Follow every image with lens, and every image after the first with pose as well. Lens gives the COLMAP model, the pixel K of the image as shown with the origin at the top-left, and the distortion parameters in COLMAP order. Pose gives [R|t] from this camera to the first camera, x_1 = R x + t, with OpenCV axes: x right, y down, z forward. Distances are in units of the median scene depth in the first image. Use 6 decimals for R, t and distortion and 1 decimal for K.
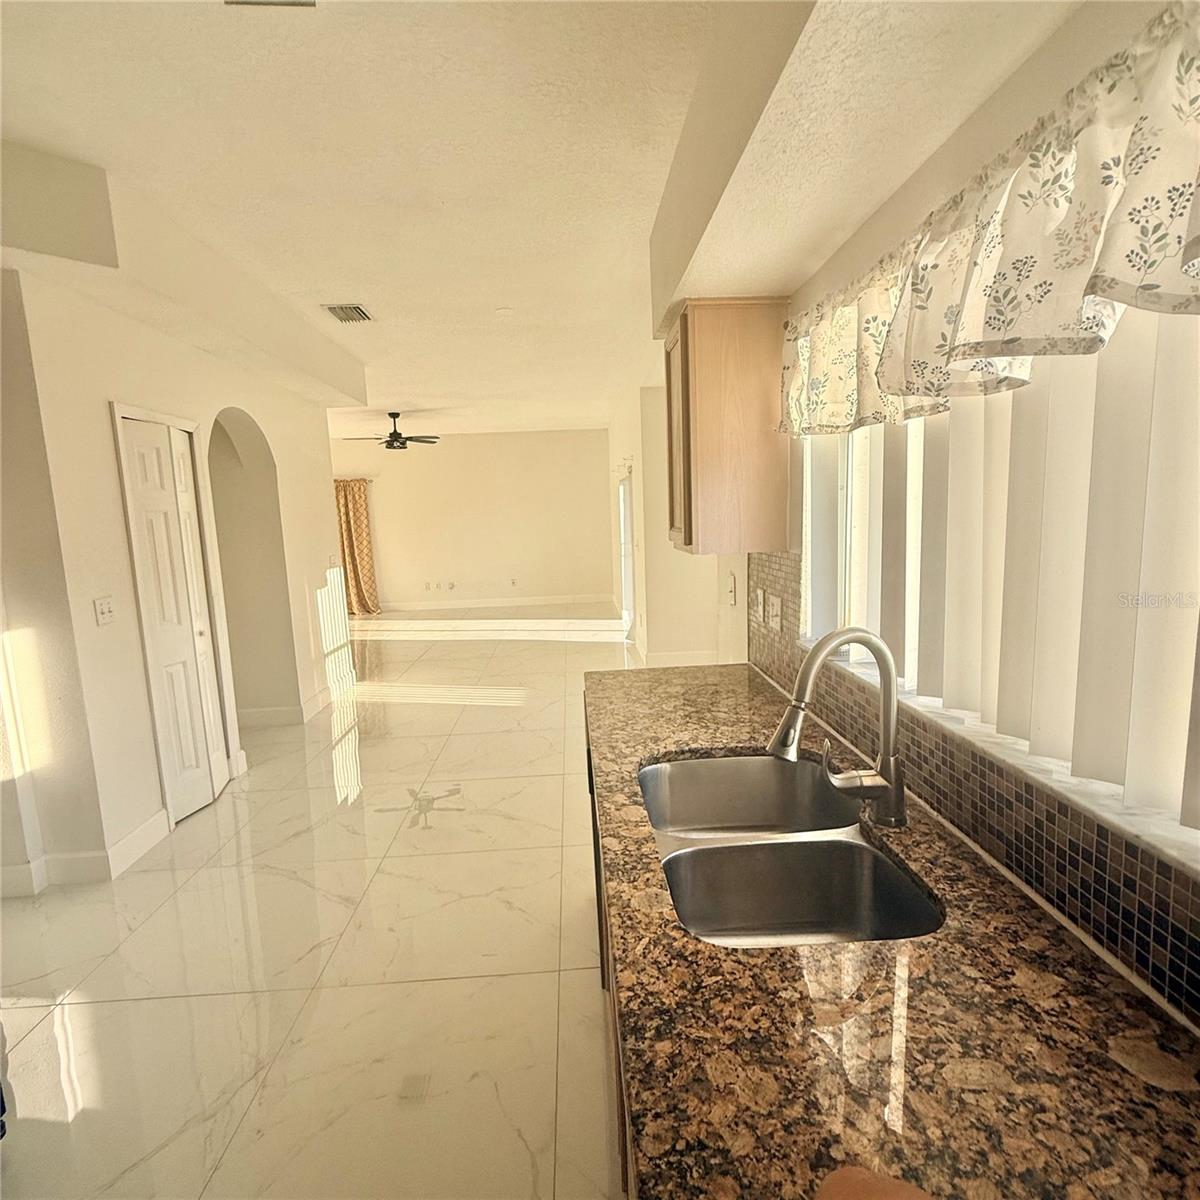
lens RADIAL K [[635.6, 0, 602.0], [0, 635.6, 597.3], [0, 0, 1]] dist [0.002292, -0.000228]
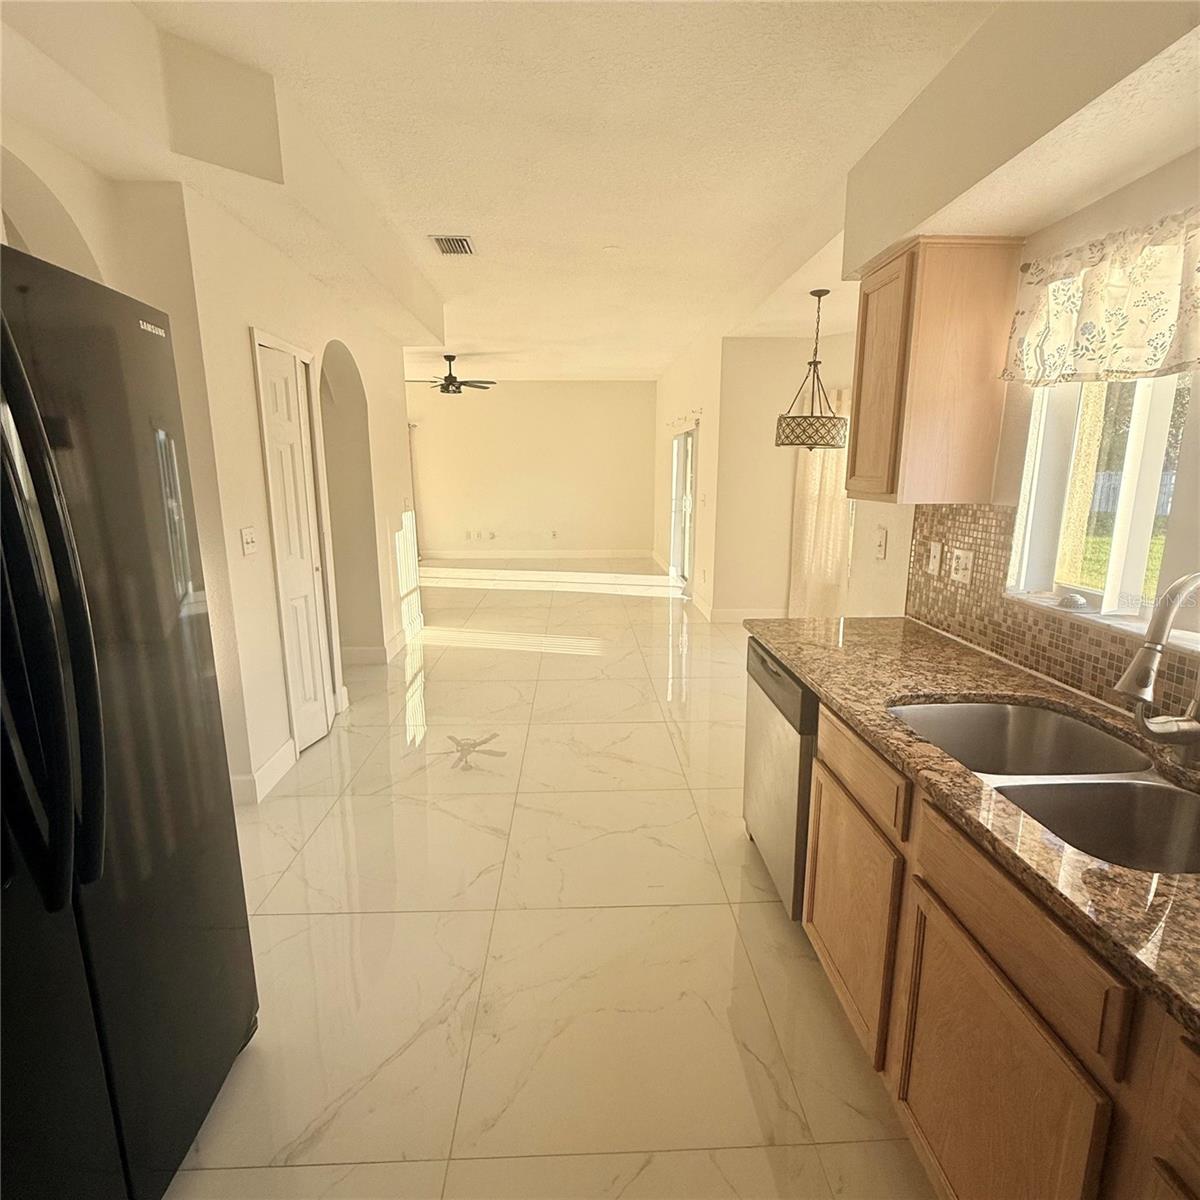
lens RADIAL K [[635.6, 0, 602.0], [0, 635.6, 597.3], [0, 0, 1]] dist [0.002292, -0.000228]
pose [[0.999258, 0.038505, -0.000648, -0.311302], [-0.038380, 0.997113, 0.065519, 0.031763], [0.003168, -0.065445, 0.997851, -0.002258]]
